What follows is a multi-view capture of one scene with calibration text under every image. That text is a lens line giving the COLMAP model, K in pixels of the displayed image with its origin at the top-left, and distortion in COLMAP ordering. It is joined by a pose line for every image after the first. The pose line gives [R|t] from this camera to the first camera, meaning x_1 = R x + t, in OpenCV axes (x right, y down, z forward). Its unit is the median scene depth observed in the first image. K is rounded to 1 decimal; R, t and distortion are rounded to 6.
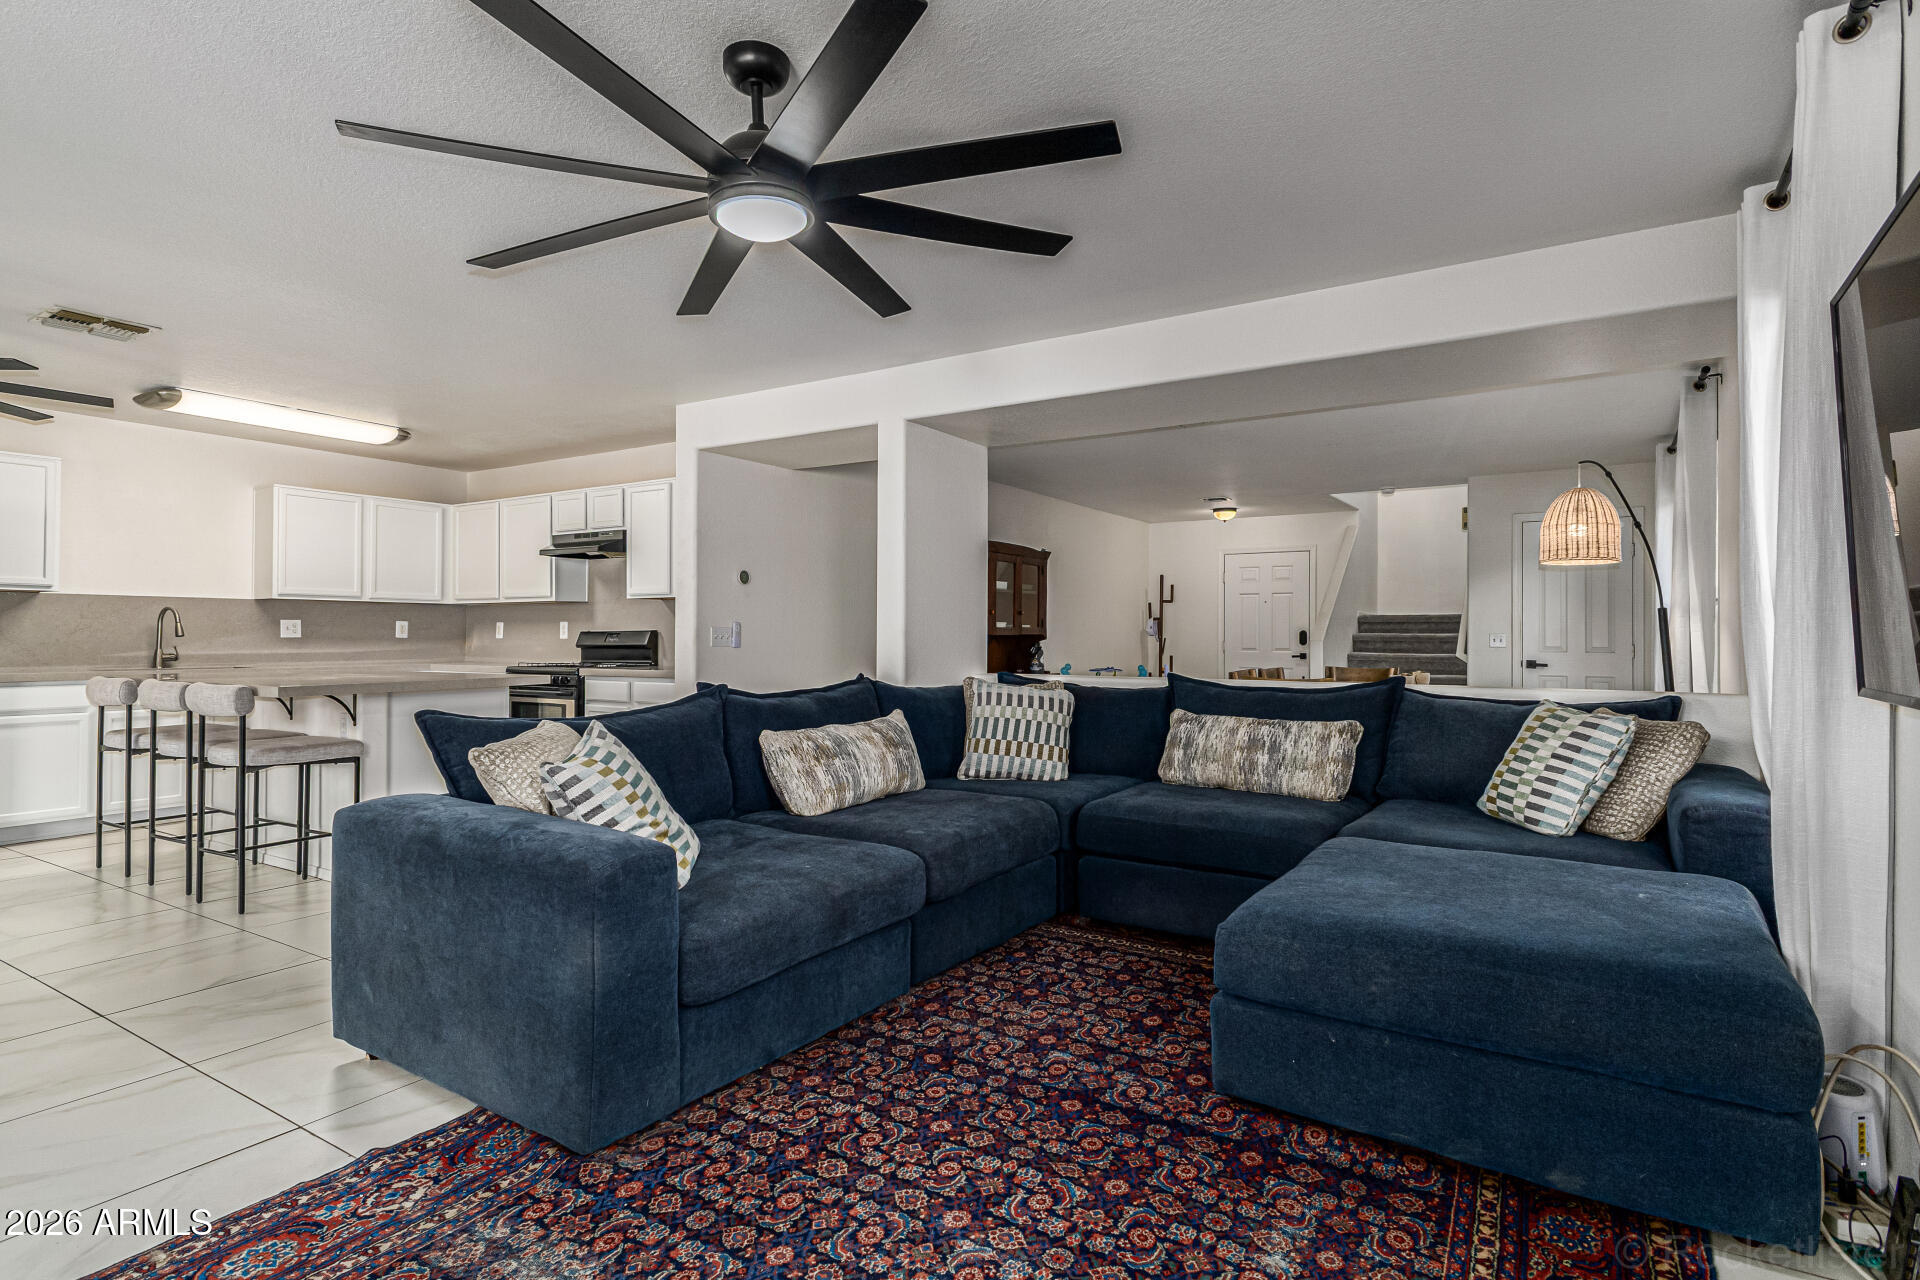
lens RADIAL K [[979.9, 0, 953.0], [0, 979.9, 626.7], [0, 0, 1]] dist [0.011500, -0.001913]
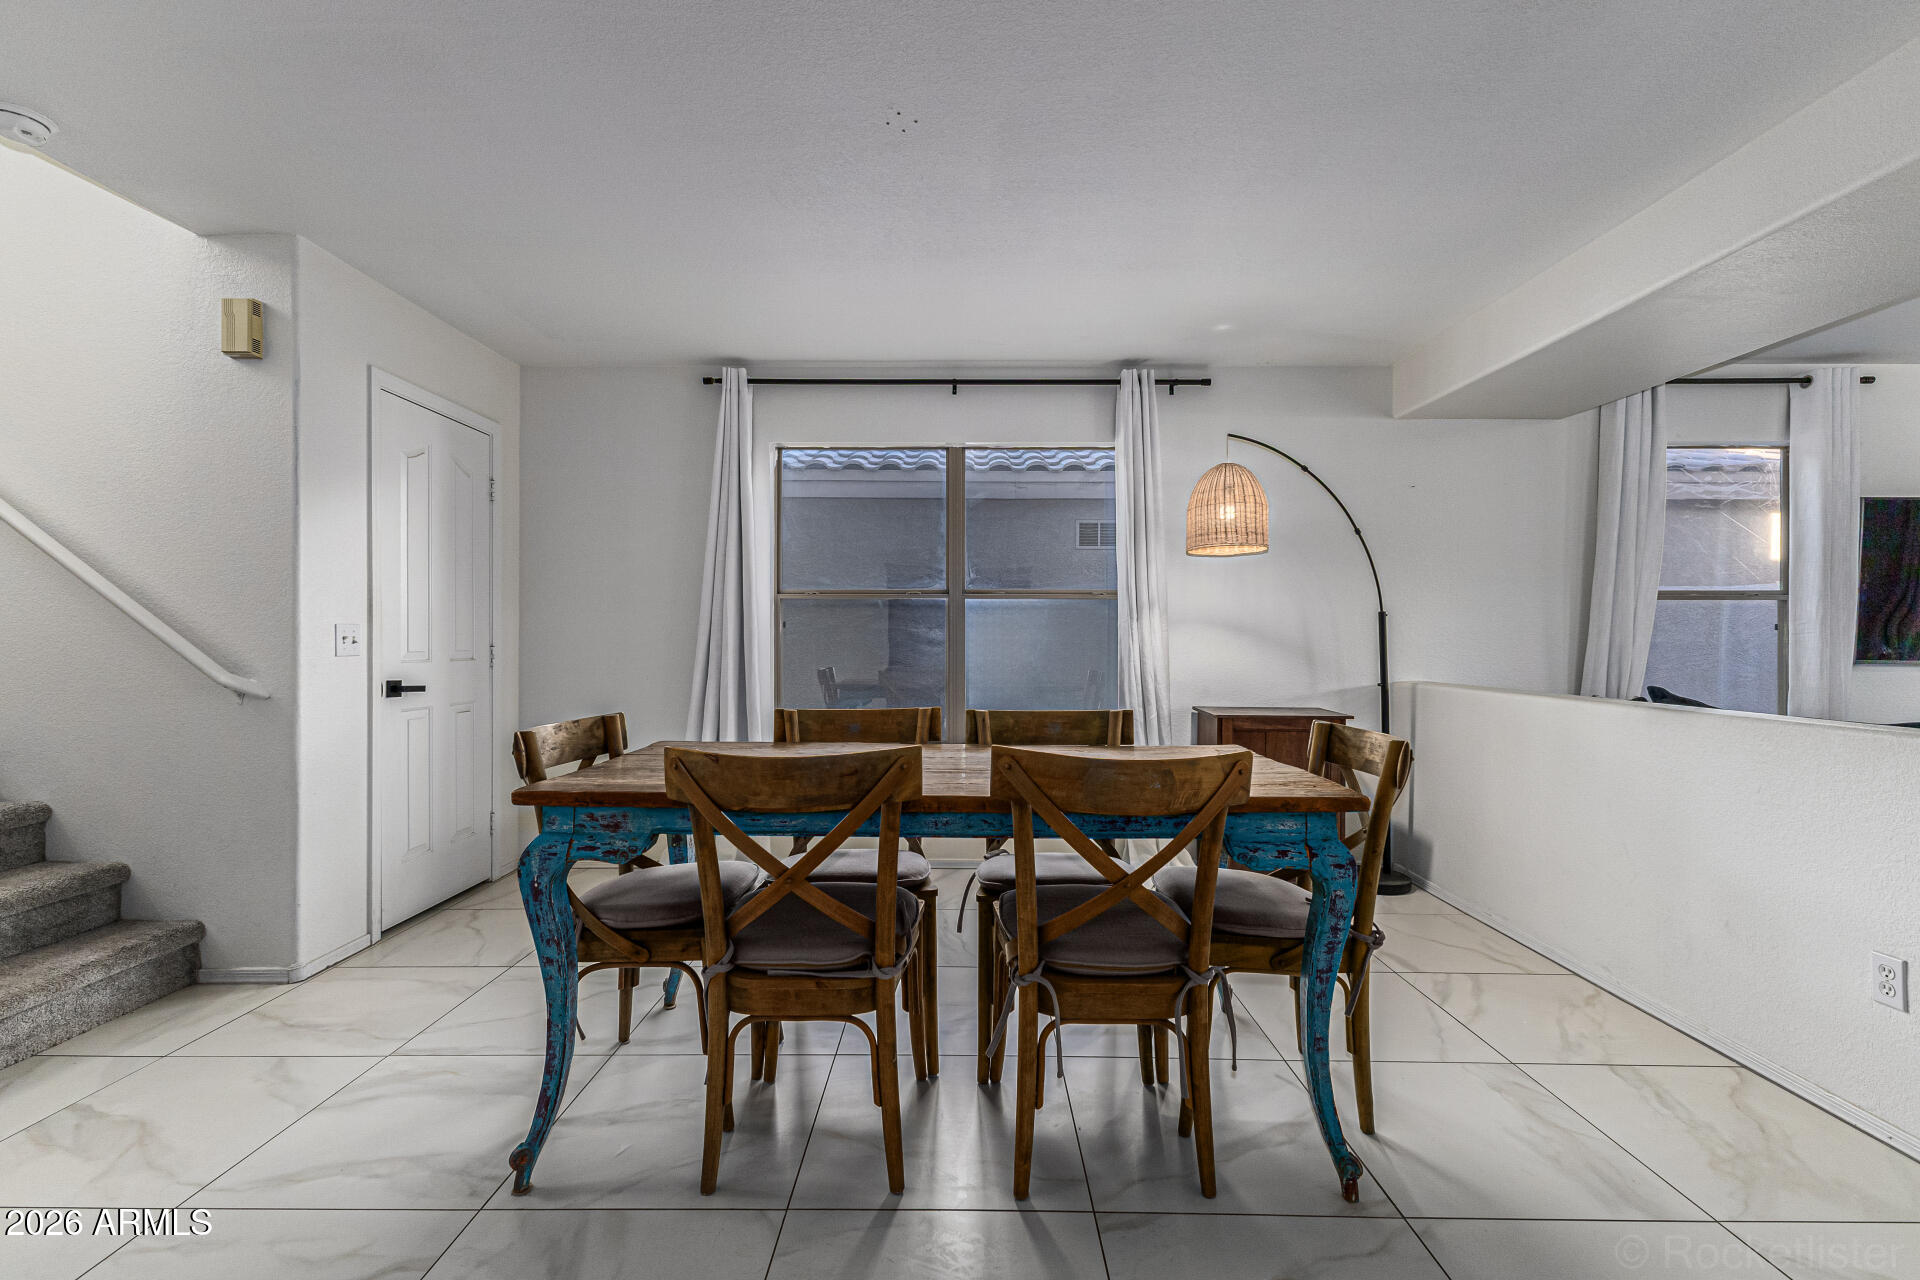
lens RADIAL K [[830.8, 0, 954.7], [0, 830.8, 632.5], [0, 0, 1]] dist [0.009727, -0.000275]
pose [[-0.535632, 0.000044, 0.844452, 0.104274], [-0.009470, 0.999937, -0.006059, 0.011506], [-0.844399, -0.011242, -0.535597, 1.103944]]
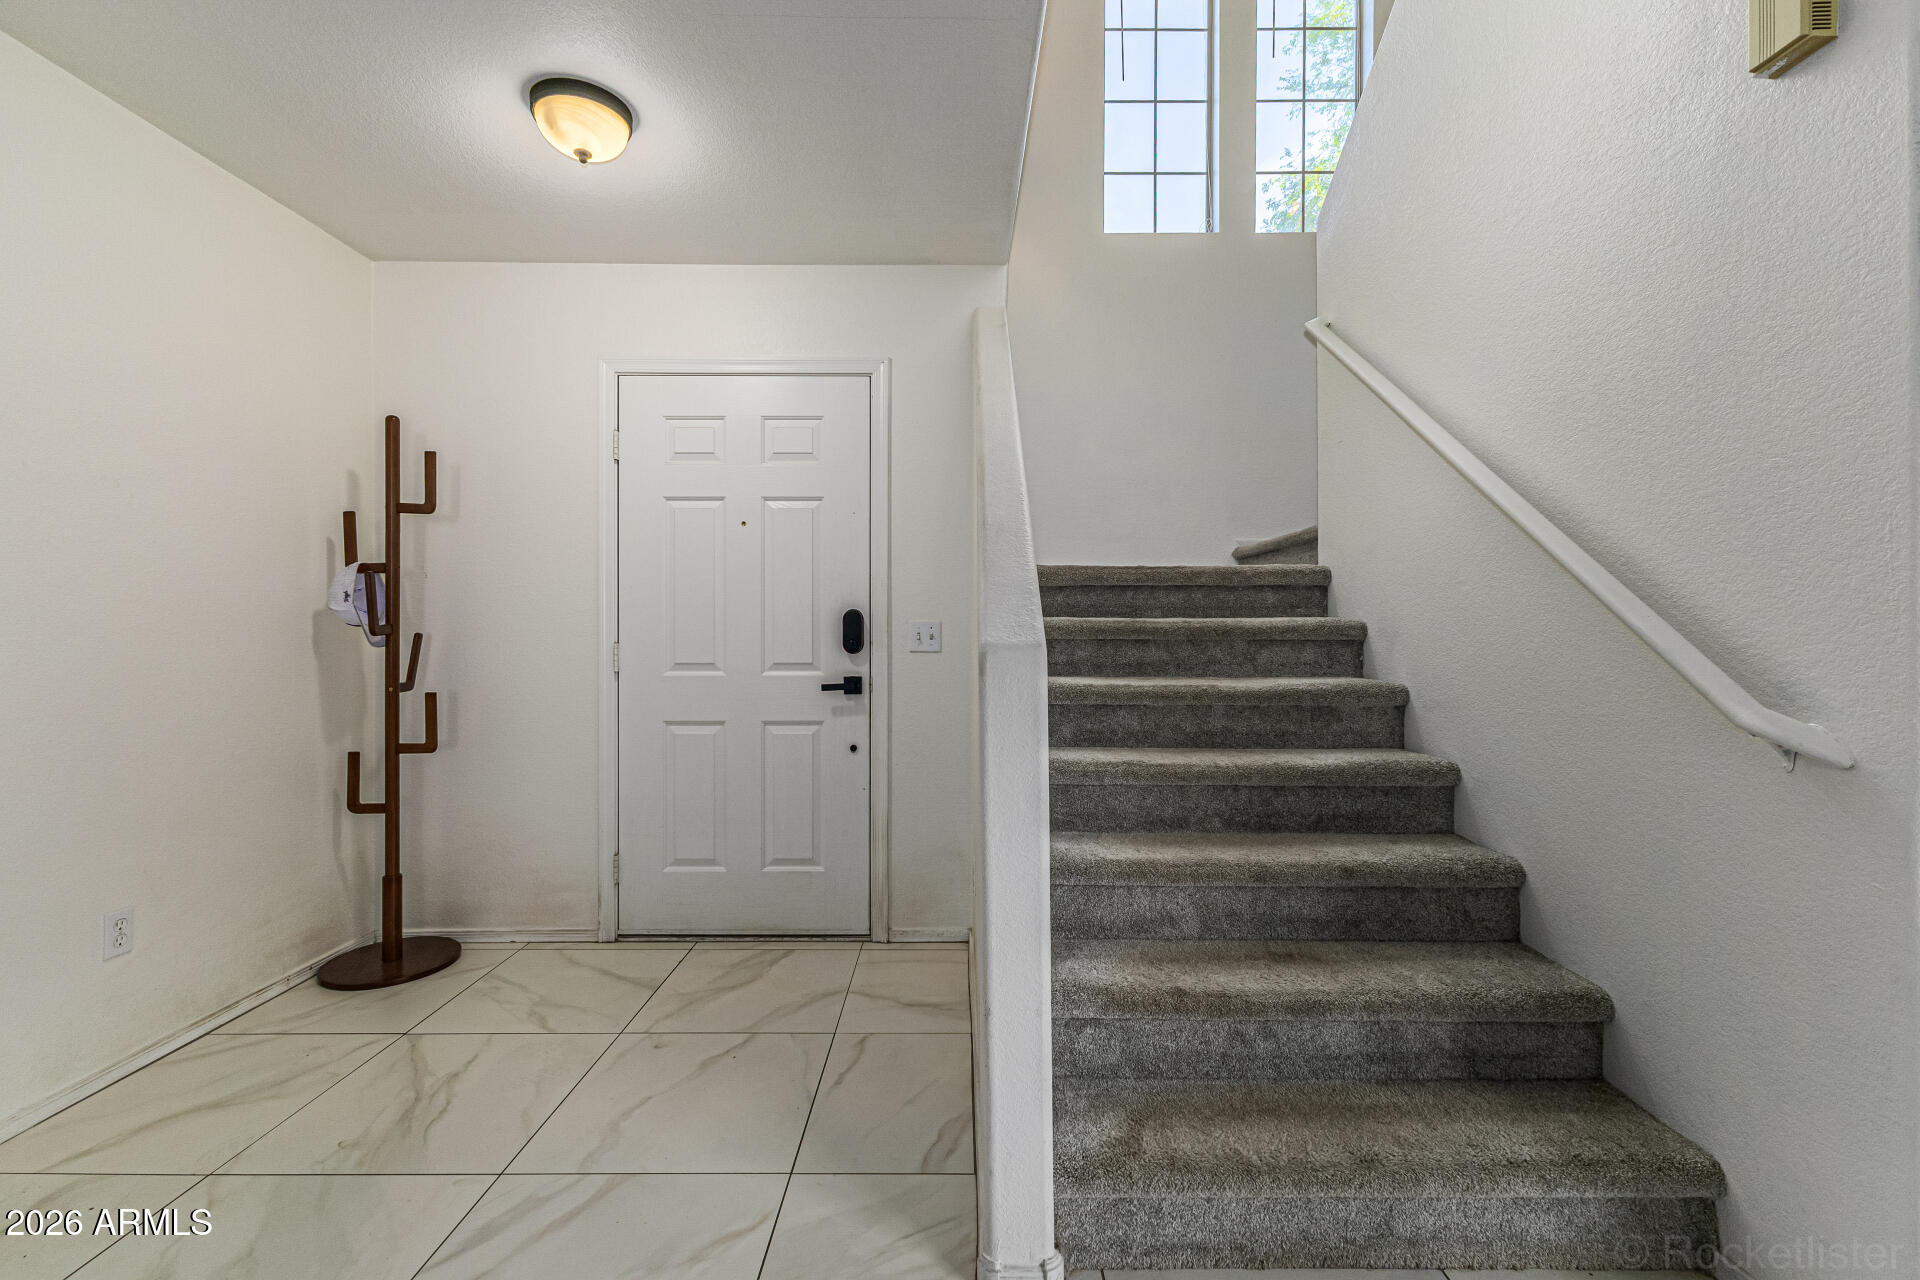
lens RADIAL K [[830.8, 0, 954.8], [0, 830.8, 631.3], [0, 0, 1]] dist [0.009727, -0.000275]
pose [[0.840070, -0.003026, 0.542470, 0.349174], [-0.003535, 0.999933, 0.011052, 0.011992], [-0.542467, -0.011201, 0.840003, 1.118307]]
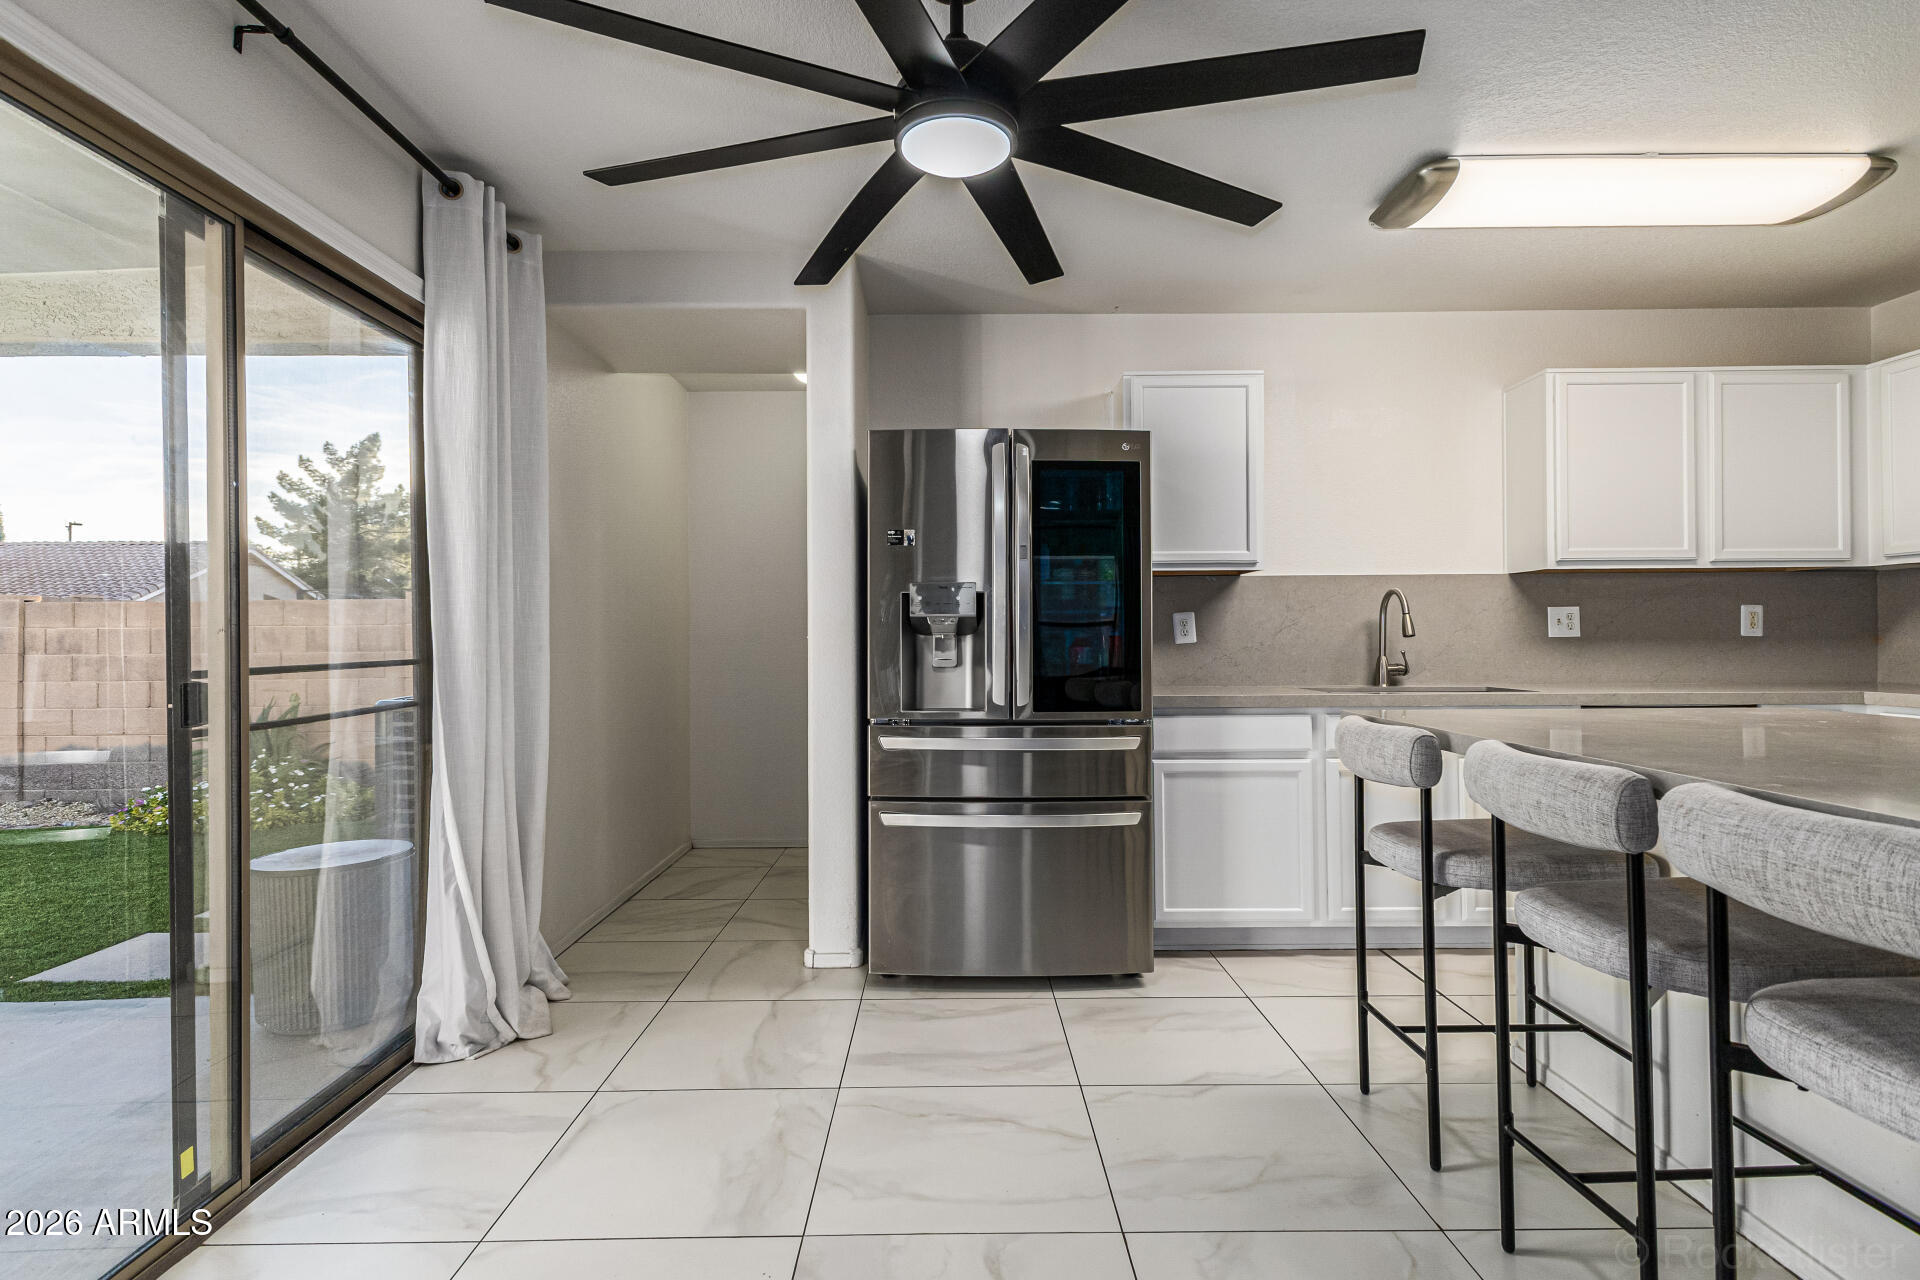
lens RADIAL K [[979.9, 0, 964.0], [0, 979.9, 624.1], [0, 0, 1]] dist [0.011500, -0.001913]
pose [[0.549186, -0.016760, -0.835532, -0.382330], [0.016669, 0.999820, -0.009099, 0.002758], [0.835534, -0.008931, 0.549366, 0.385046]]
